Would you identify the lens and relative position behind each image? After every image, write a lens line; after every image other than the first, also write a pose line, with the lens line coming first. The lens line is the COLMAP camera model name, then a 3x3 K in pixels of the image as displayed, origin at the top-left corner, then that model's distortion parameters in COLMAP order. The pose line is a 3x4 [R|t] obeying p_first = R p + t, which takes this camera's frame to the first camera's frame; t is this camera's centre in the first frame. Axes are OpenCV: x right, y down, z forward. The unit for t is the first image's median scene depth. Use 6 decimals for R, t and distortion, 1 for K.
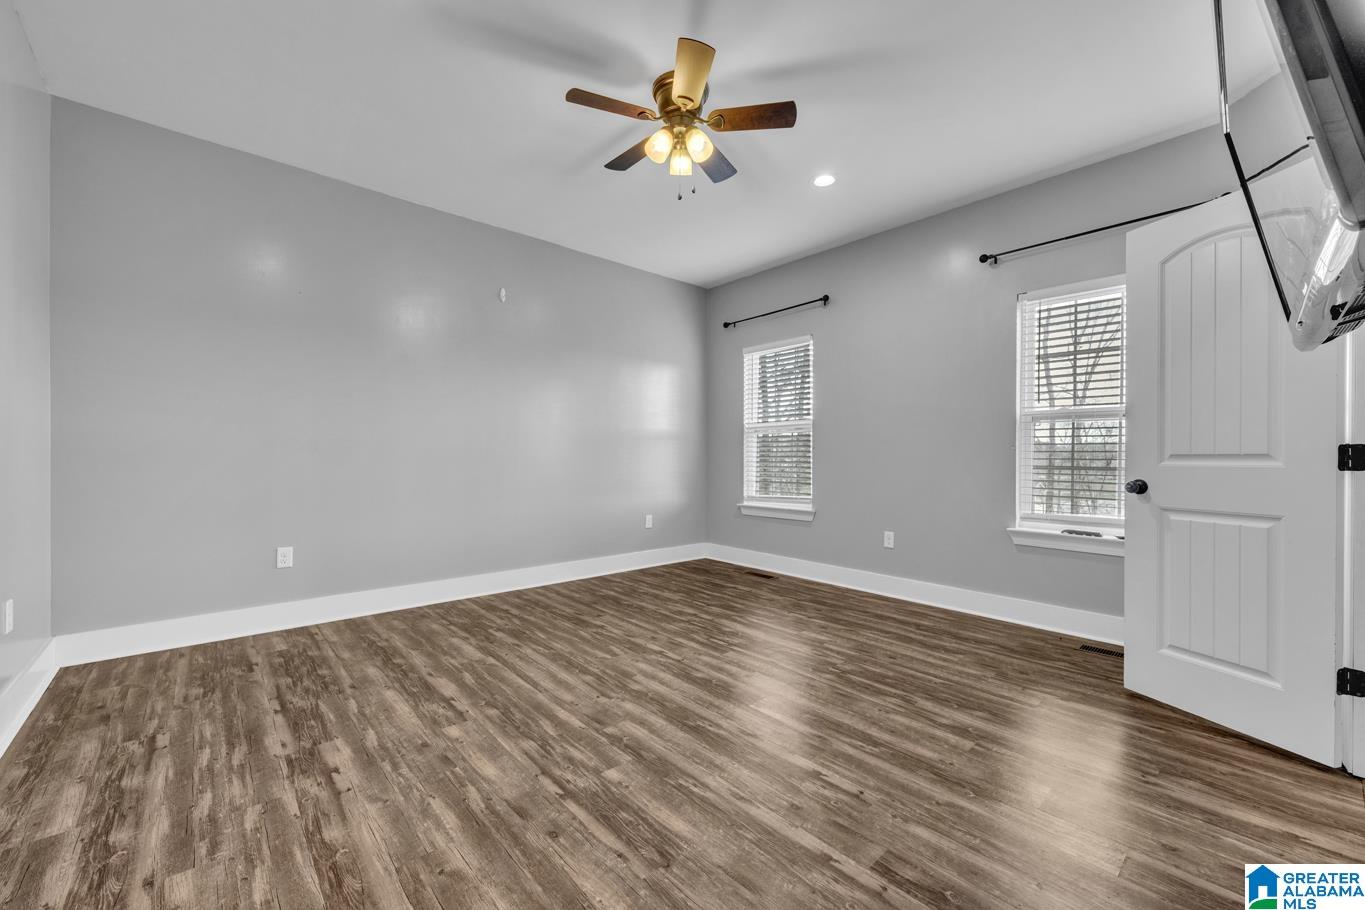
lens RADIAL K [[538.3, 0, 682.0], [0, 538.3, 459.2], [0, 0, 1]] dist [-0.001920, -0.000178]
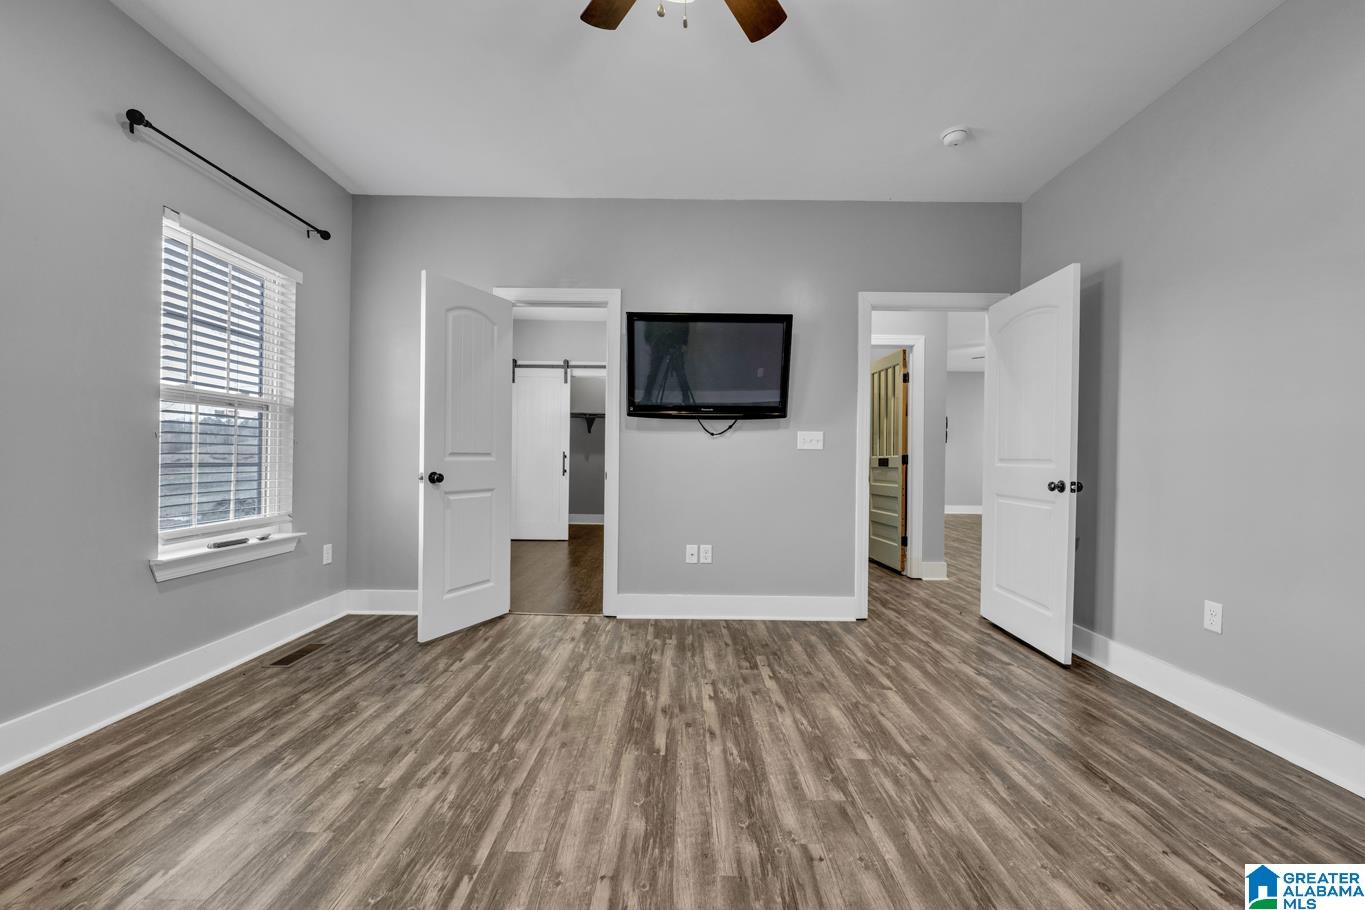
lens RADIAL K [[538.3, 0, 682.0], [0, 538.3, 459.2], [0, 0, 1]] dist [-0.001920, -0.000178]
pose [[-0.741160, -0.016846, 0.671117, -0.487750], [-0.013765, 0.999856, 0.009896, -0.014092], [-0.671187, -0.001904, -0.741286, 1.726197]]
